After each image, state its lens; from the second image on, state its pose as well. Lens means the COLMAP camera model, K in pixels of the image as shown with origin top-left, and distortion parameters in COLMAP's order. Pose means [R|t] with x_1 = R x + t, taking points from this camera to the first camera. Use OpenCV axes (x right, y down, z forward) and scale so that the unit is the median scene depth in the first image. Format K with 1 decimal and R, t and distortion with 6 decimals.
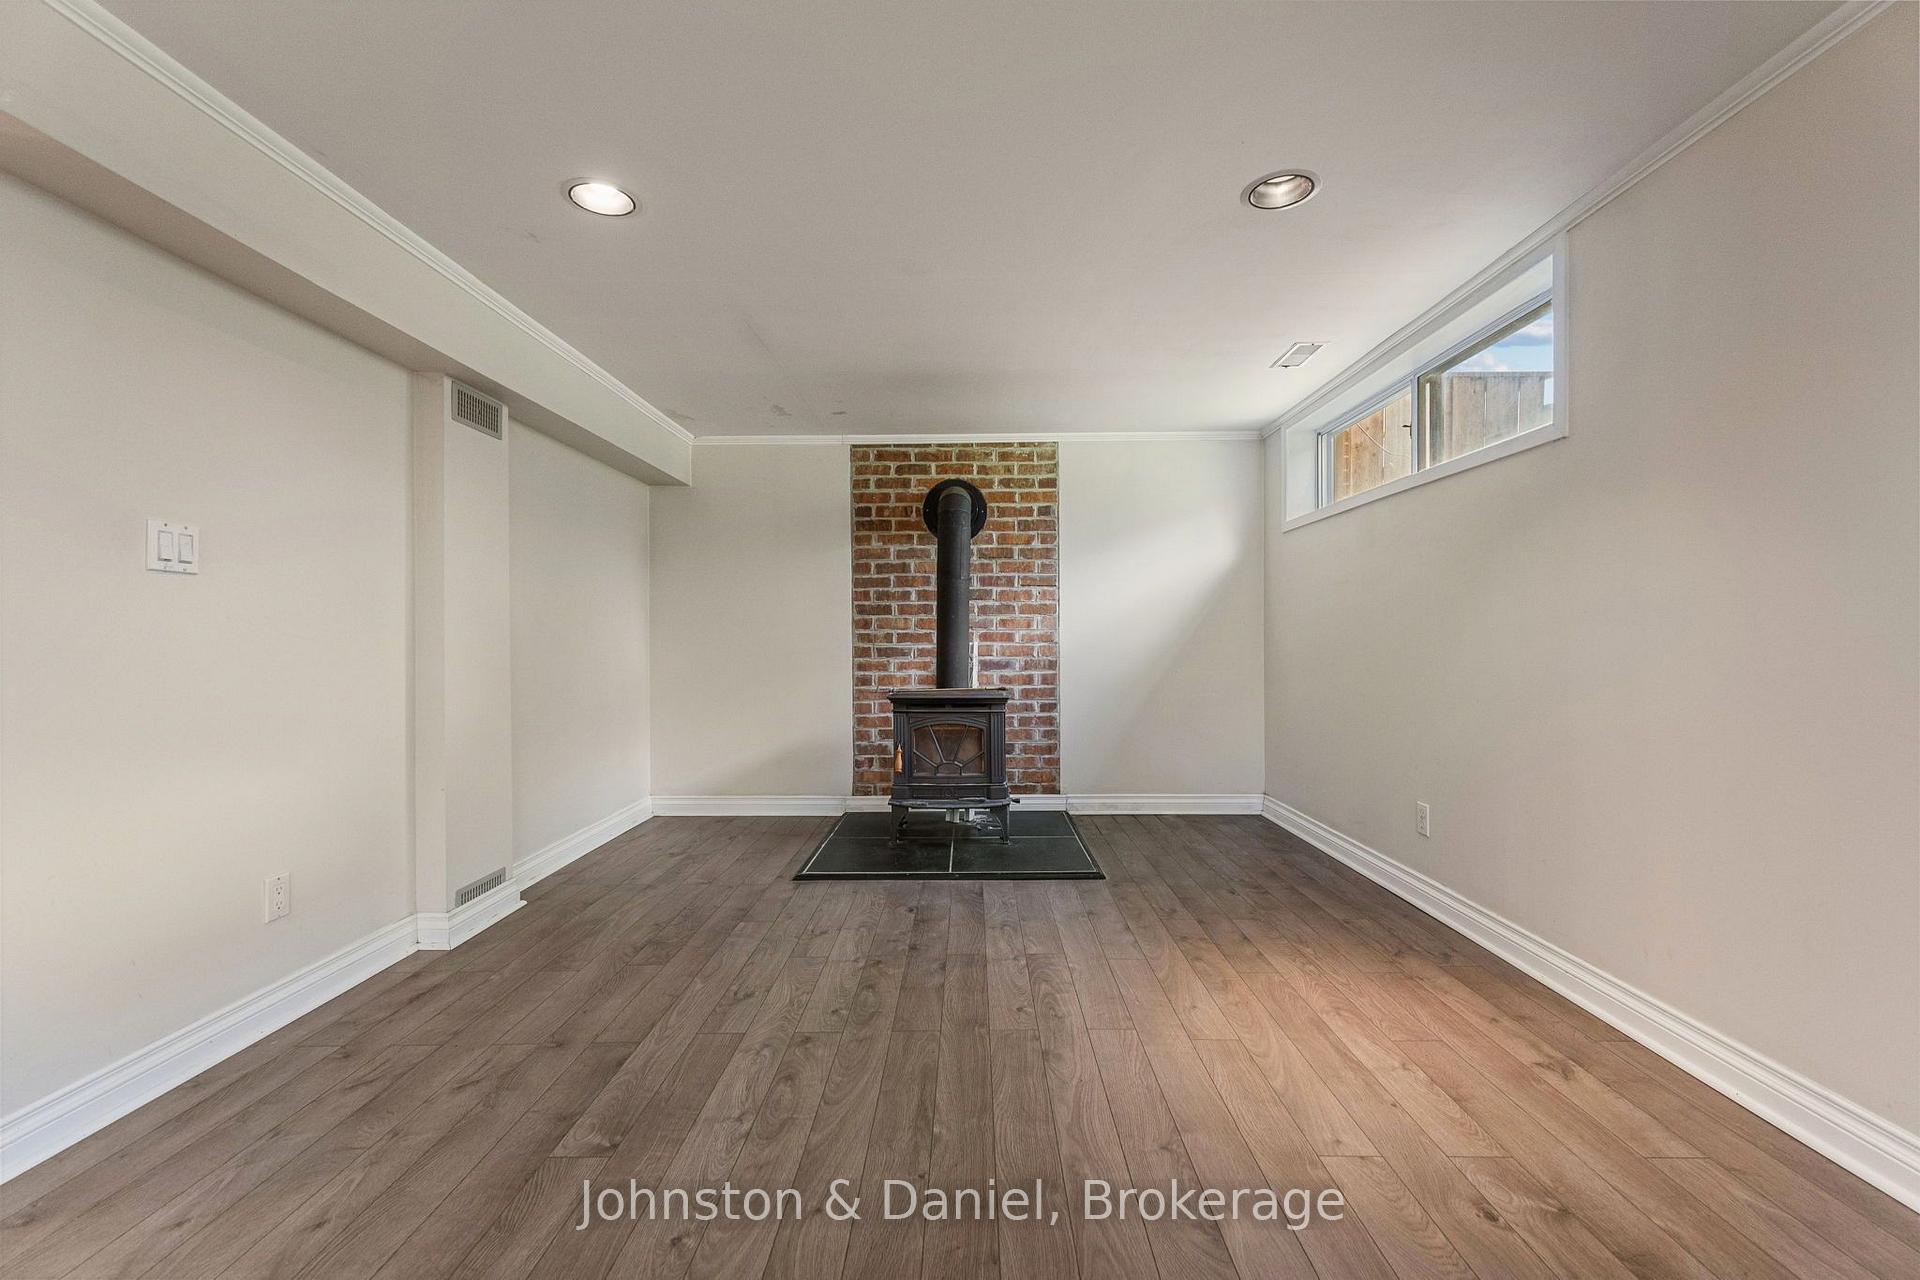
lens RADIAL K [[807.7, 0, 964.6], [0, 807.7, 639.9], [0, 0, 1]] dist [0.002153, -0.000008]
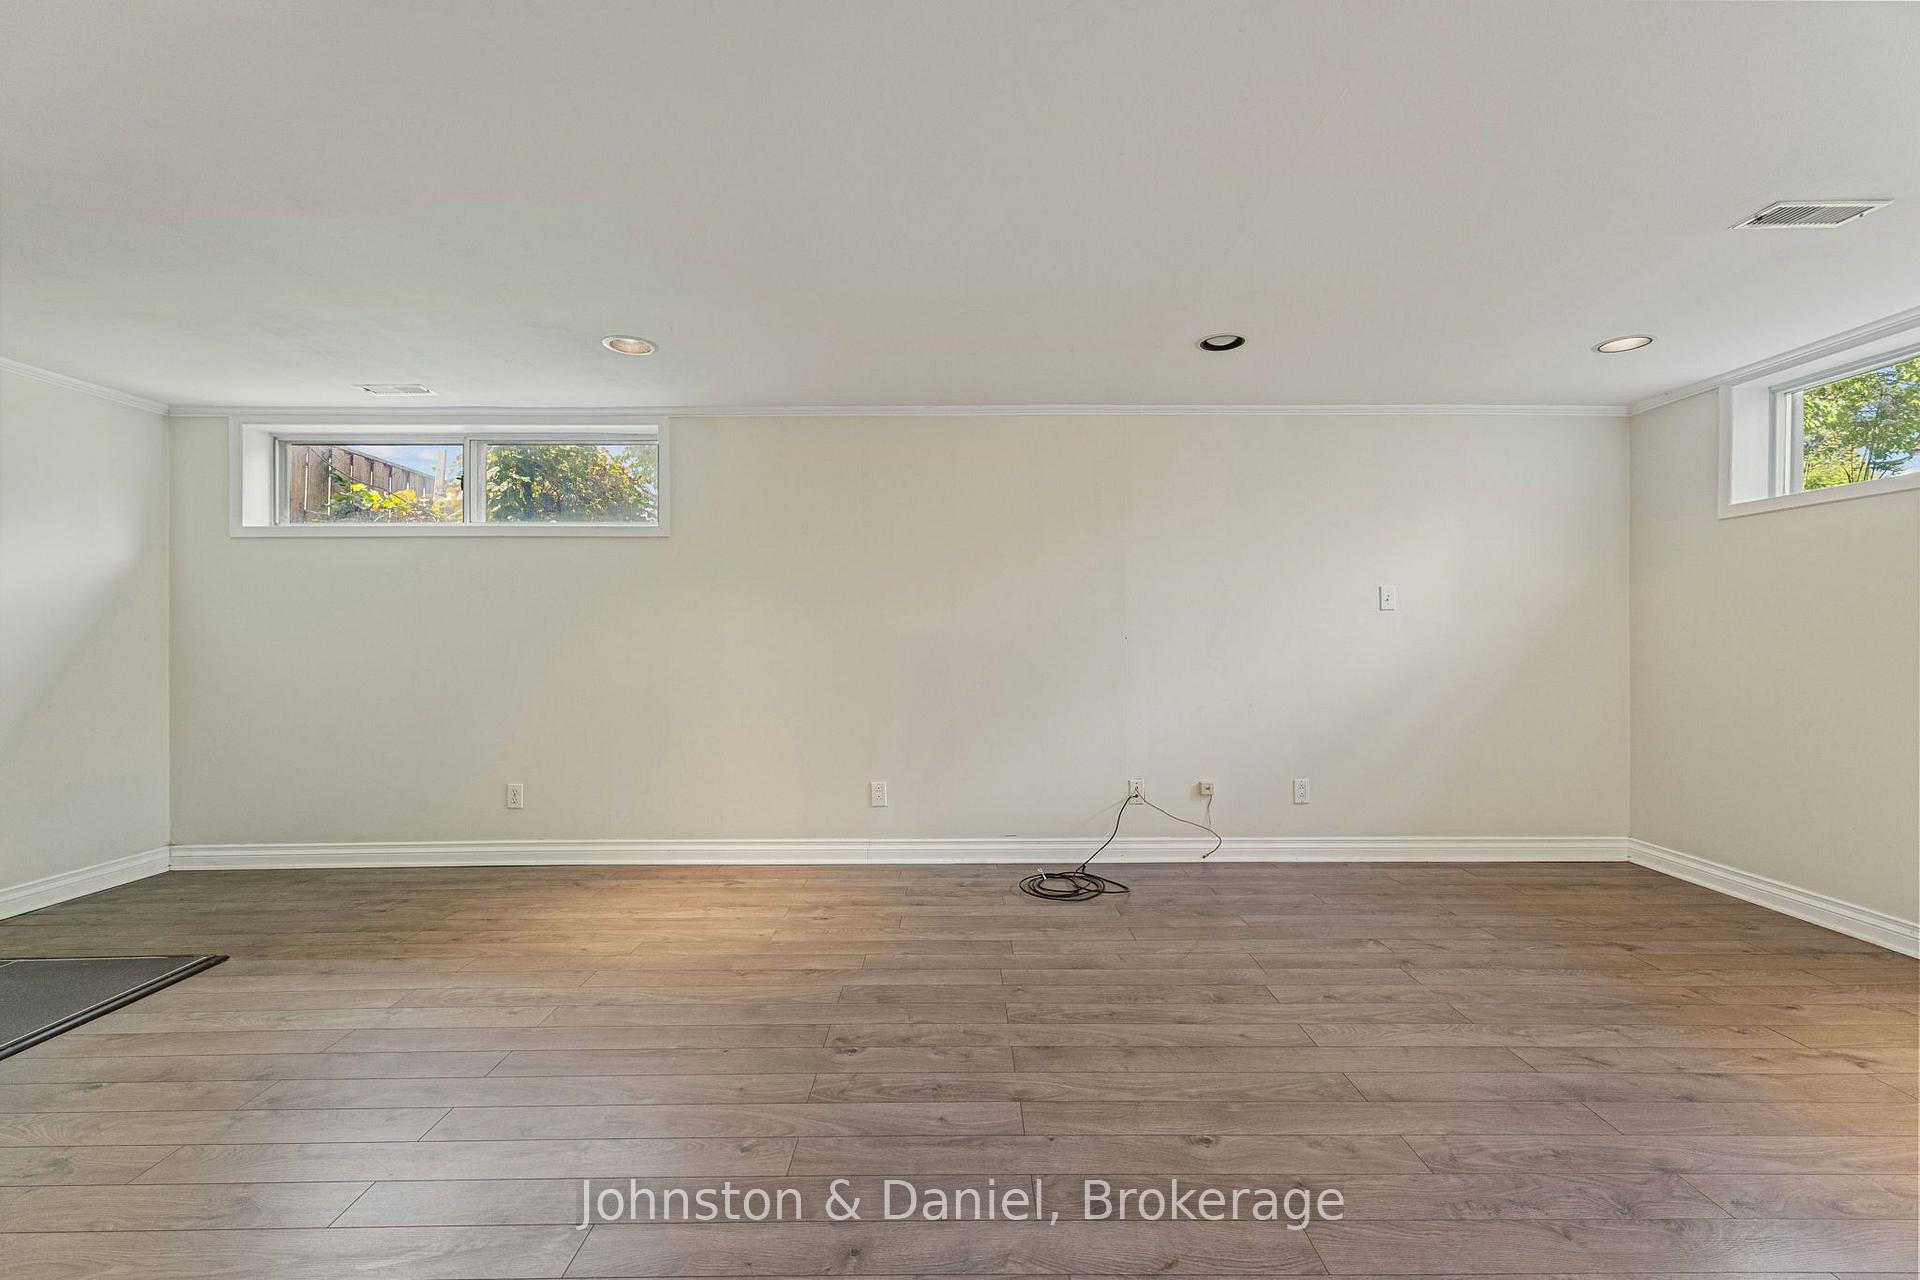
lens RADIAL K [[807.7, 0, 964.6], [0, 807.7, 639.9], [0, 0, 1]] dist [0.002153, -0.000008]
pose [[-0.023881, 0.001695, 0.999713, -0.948750], [0.005655, 0.999983, -0.001560, -0.027744], [-0.999699, 0.005616, -0.023890, 0.401542]]
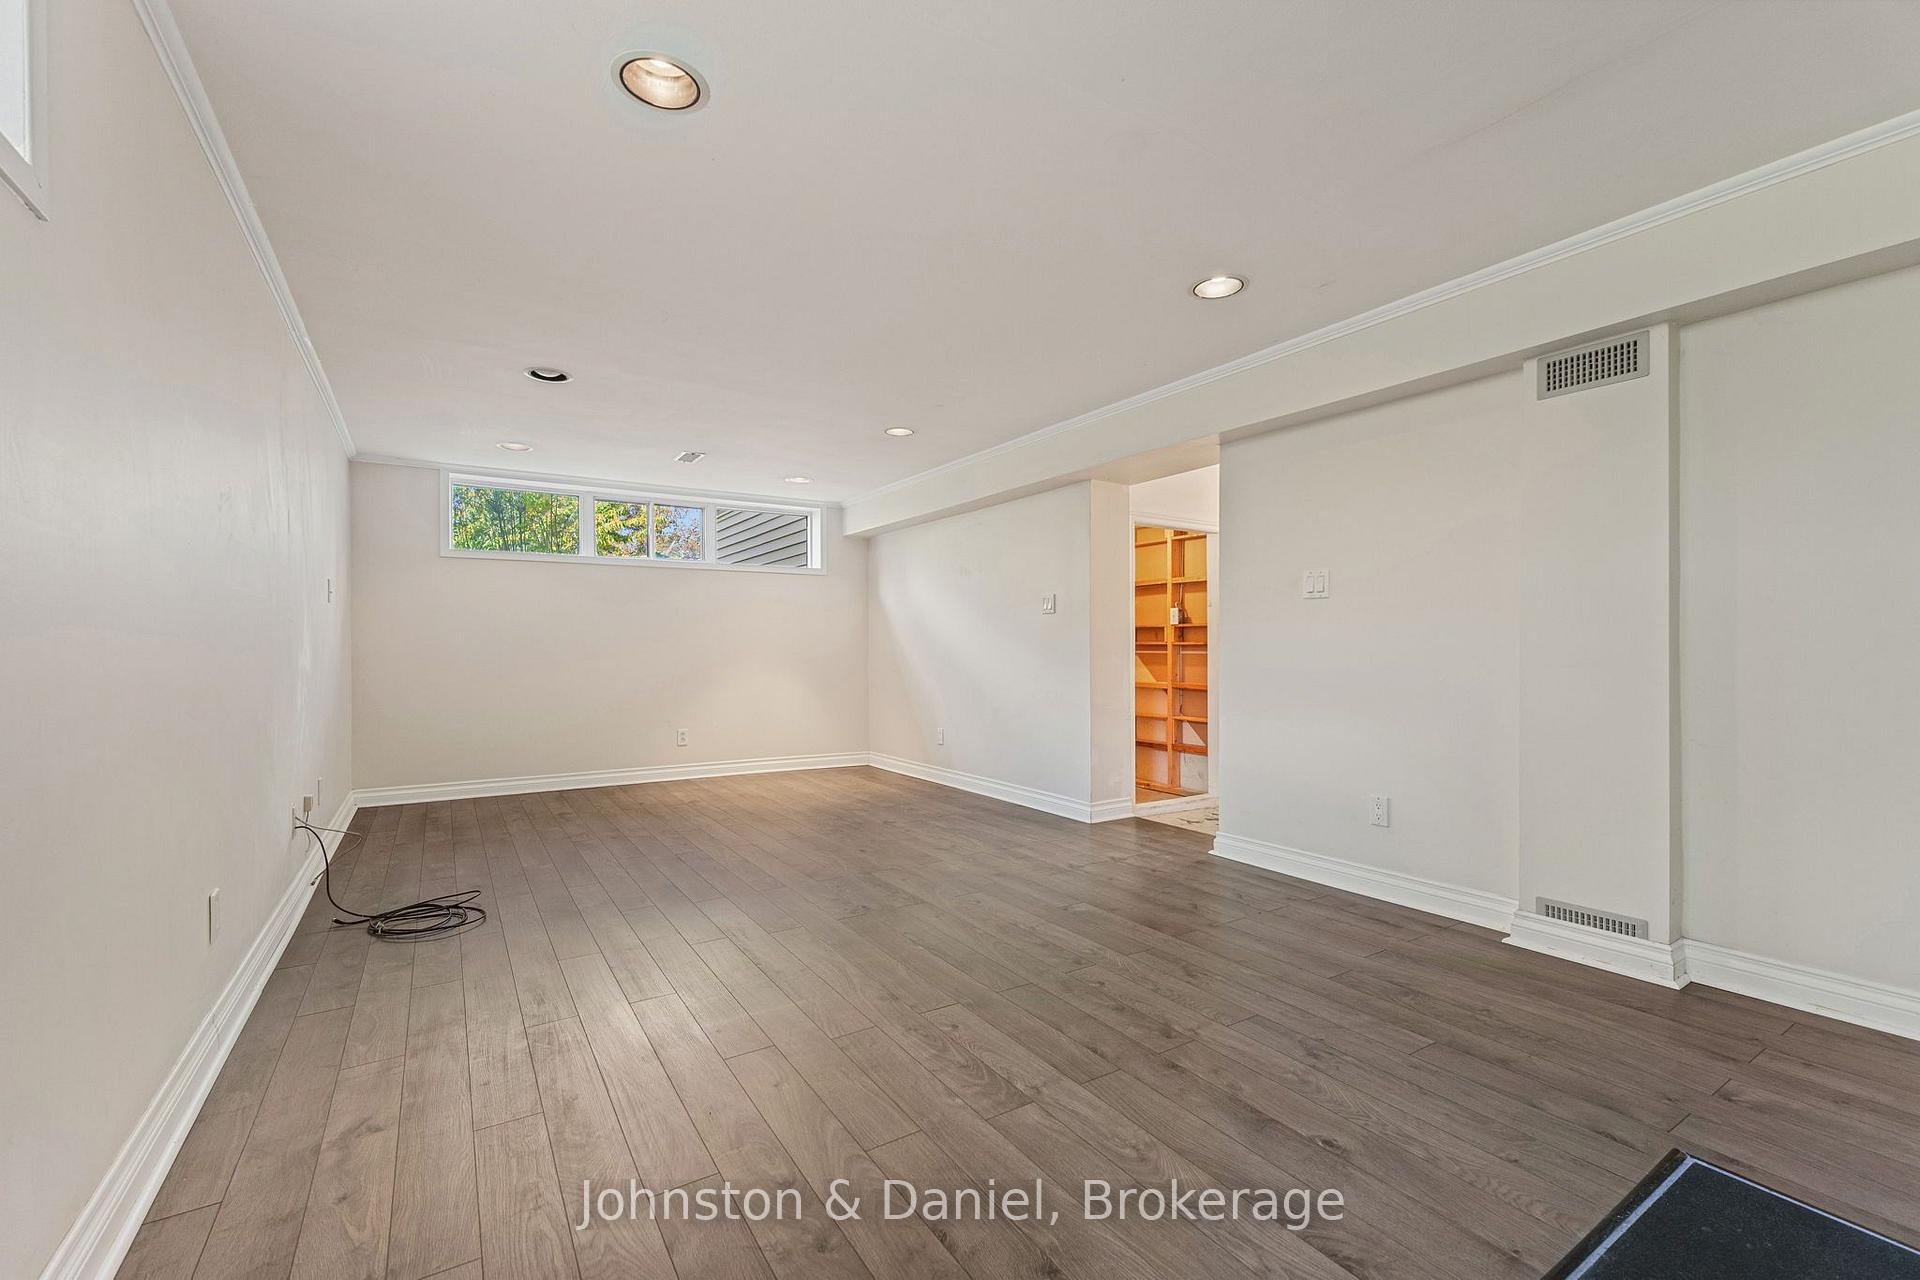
lens RADIAL K [[807.7, 0, 964.6], [0, 807.7, 639.9], [0, 0, 1]] dist [0.002153, -0.000008]
pose [[-0.834288, 0.002657, -0.551322, 0.540167], [0.006574, 0.999965, -0.005127, 0.011021], [0.551289, -0.007902, -0.834277, 1.682174]]
